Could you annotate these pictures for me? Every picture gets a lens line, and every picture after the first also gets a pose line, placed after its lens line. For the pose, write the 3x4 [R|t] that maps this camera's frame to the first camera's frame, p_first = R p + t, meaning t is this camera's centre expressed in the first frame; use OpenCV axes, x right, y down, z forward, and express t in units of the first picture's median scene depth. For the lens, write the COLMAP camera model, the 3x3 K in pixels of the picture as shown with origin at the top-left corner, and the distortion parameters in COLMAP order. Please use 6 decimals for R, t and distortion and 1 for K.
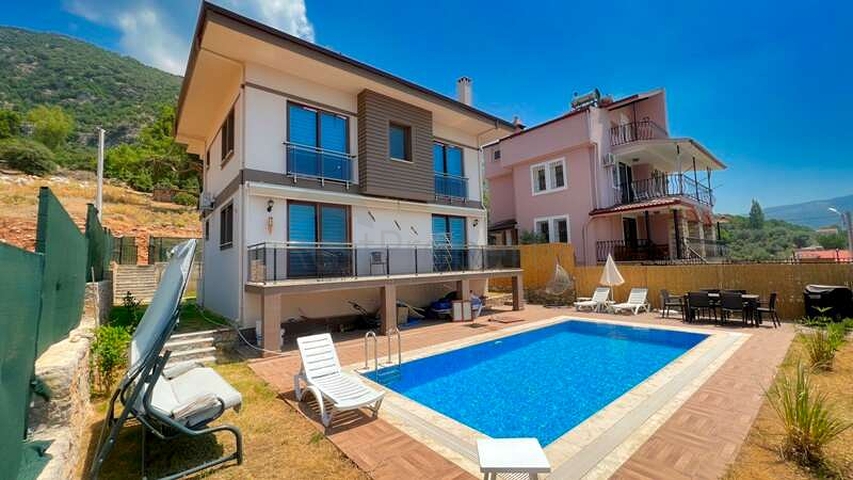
lens RADIAL K [[340.5, 0, 423.3], [0, 340.5, 240.3], [0, 0, 1]] dist [-0.000067, -0.000014]
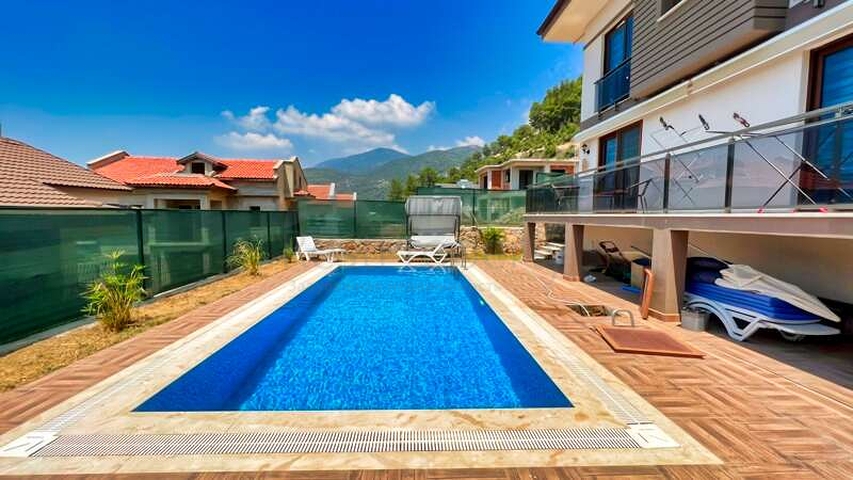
lens RADIAL K [[341.6, 0, 422.9], [0, 341.6, 238.3], [0, 0, 1]] dist [-0.001432, 0.000162]
pose [[-0.609427, 0.087280, -0.788024, 0.645330], [0.080524, 0.995596, 0.047997, 0.078266], [0.788743, -0.034204, -0.613771, 0.988439]]
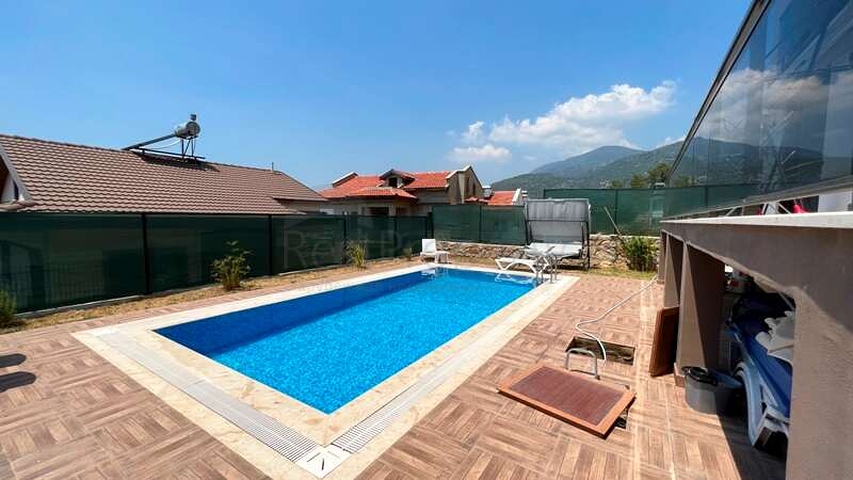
lens RADIAL K [[341.6, 0, 422.9], [0, 341.6, 238.3], [0, 0, 1]] dist [-0.001432, 0.000162]
pose [[-0.953594, 0.042797, -0.298039, 0.407466], [0.047499, 0.998835, -0.008547, 0.100569], [0.297326, -0.022307, -0.954516, 1.165048]]
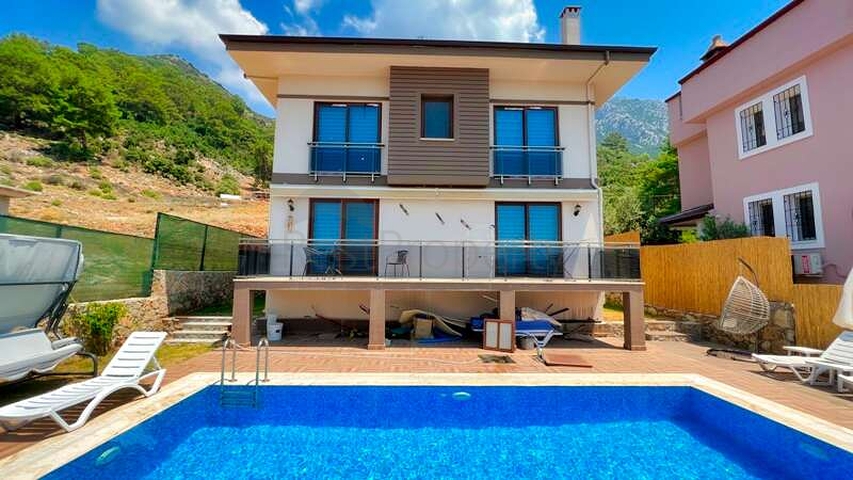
lens RADIAL K [[341.6, 0, 422.9], [0, 341.6, 238.3], [0, 0, 1]] dist [-0.001432, 0.000162]
pose [[0.788002, -0.014405, -0.615504, 0.406948], [0.009242, 0.999890, -0.011568, 0.013274], [0.615603, 0.003427, 0.788049, 0.326012]]
